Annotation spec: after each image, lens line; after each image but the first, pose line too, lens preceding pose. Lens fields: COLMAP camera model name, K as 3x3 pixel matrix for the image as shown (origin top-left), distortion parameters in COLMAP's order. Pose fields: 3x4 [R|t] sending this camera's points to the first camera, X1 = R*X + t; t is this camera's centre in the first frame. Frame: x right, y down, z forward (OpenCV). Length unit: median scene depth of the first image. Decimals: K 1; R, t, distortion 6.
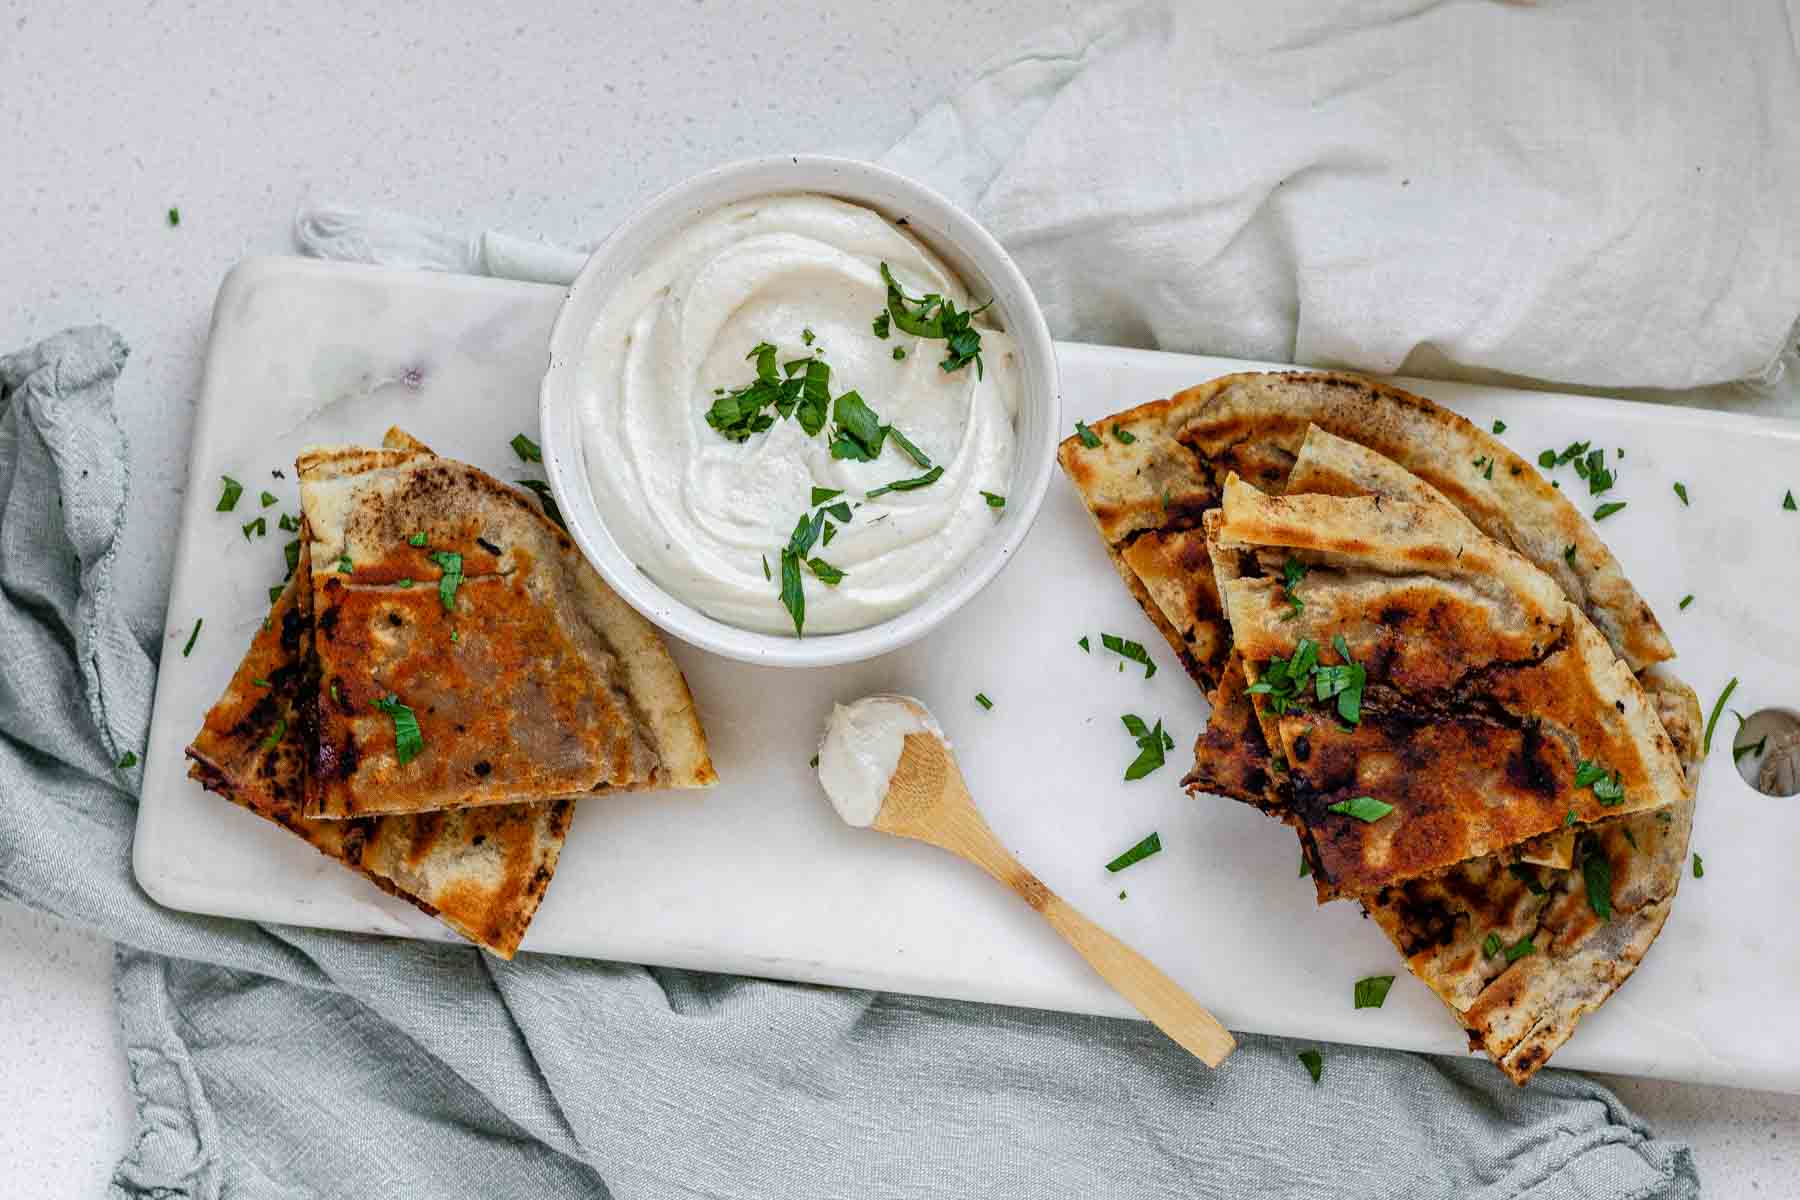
lens RADIAL K [[4585.3, 0, 900.0], [0, 4585.3, 600.0], [0, 0, 1]] dist [0.008175, 0.529241]
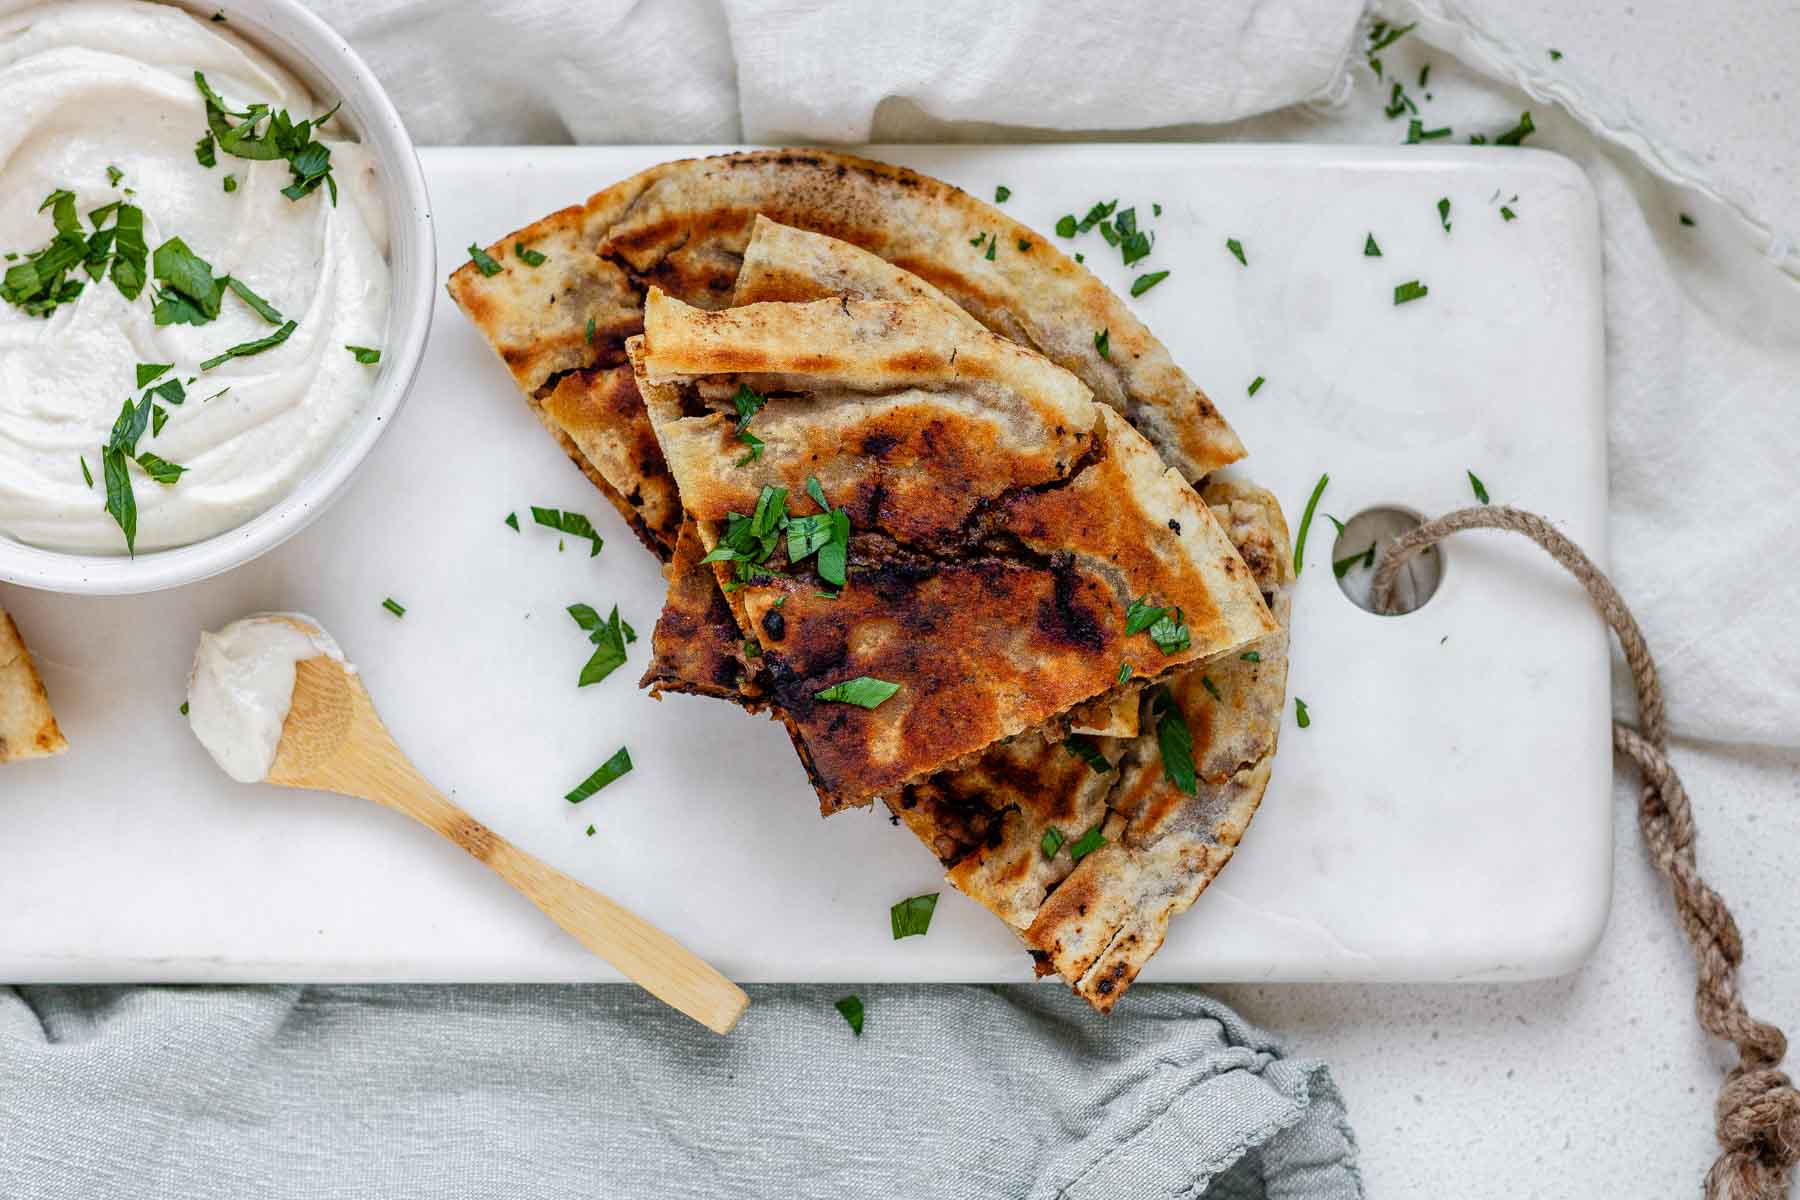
lens RADIAL K [[4585.3, 0, 900.0], [0, 4585.3, 600.0], [0, 0, 1]] dist [0.008175, 0.529241]
pose [[0.993688, -0.111496, 0.012336, 0.097036], [0.111047, 0.993282, 0.032547, 0.004637], [-0.015882, -0.030972, 0.999394, 0.204776]]
